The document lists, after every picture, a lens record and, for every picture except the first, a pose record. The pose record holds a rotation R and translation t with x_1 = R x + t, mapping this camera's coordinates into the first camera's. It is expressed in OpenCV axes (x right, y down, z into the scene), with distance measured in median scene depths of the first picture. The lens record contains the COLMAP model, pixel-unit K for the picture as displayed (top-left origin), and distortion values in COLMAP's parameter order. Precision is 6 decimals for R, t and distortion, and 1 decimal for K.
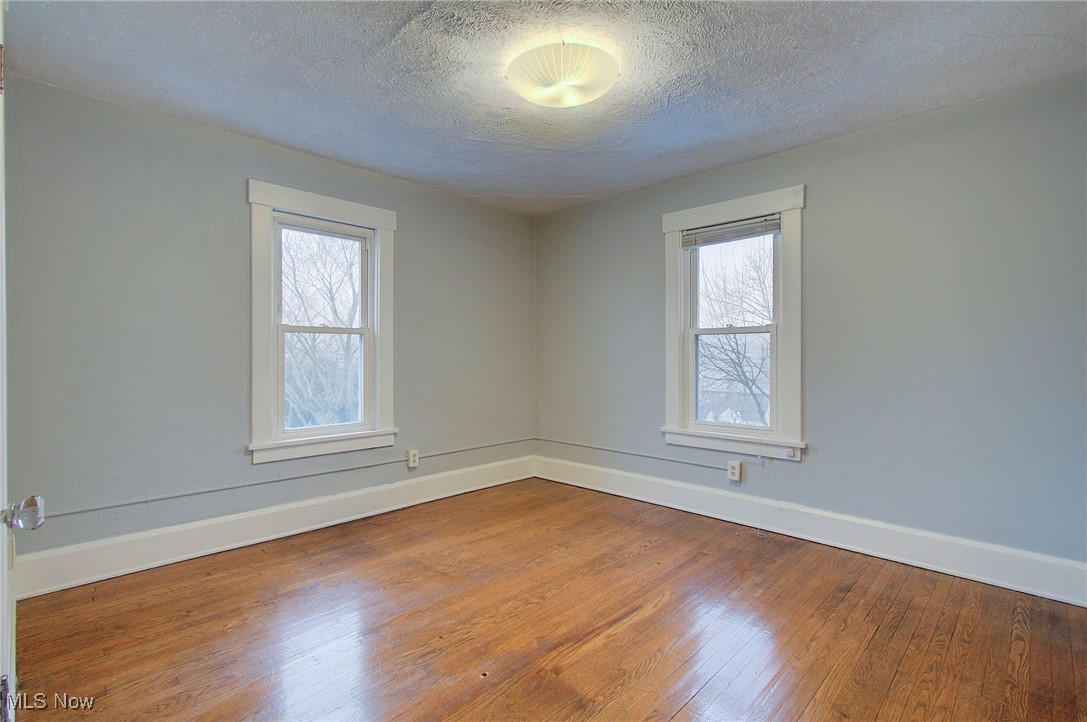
lens RADIAL K [[511.1, 0, 556.9], [0, 511.1, 362.6], [0, 0, 1]] dist [0.010550, 0.000334]
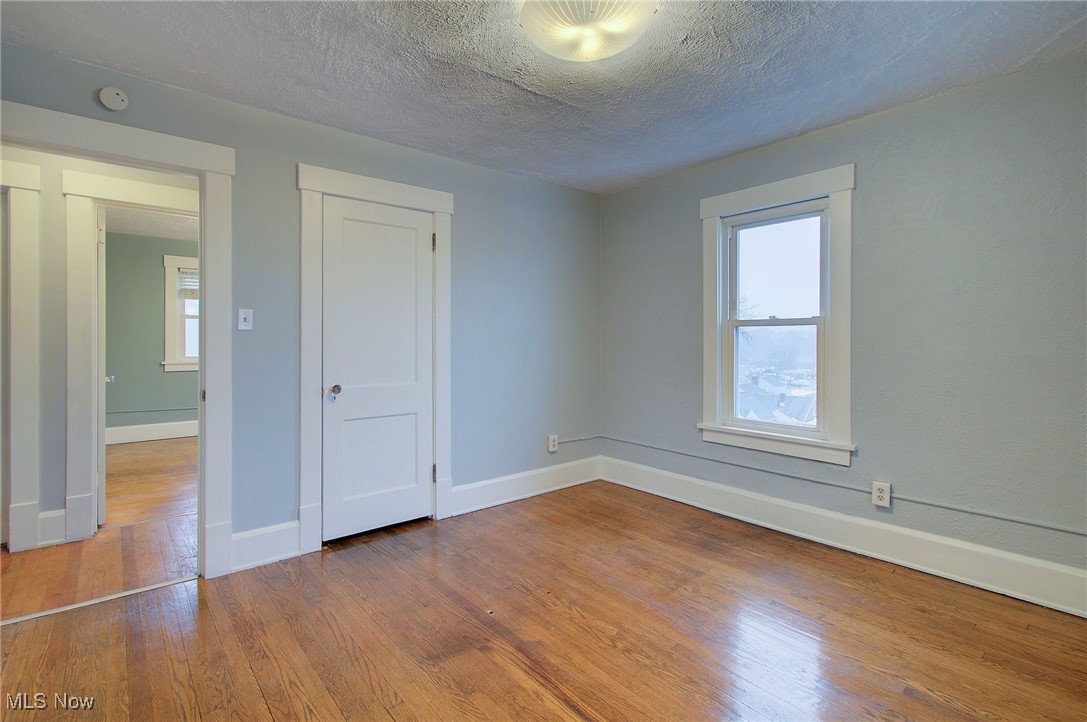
lens RADIAL K [[490.2, 0, 543.5], [0, 490.2, 361.0], [0, 0, 1]] dist [0.002227, -0.000157]
pose [[-0.112187, 0.031883, -0.993175, 0.792176], [-0.016376, 0.999290, 0.033930, -0.047518], [0.993552, 0.020071, -0.111585, 0.956009]]
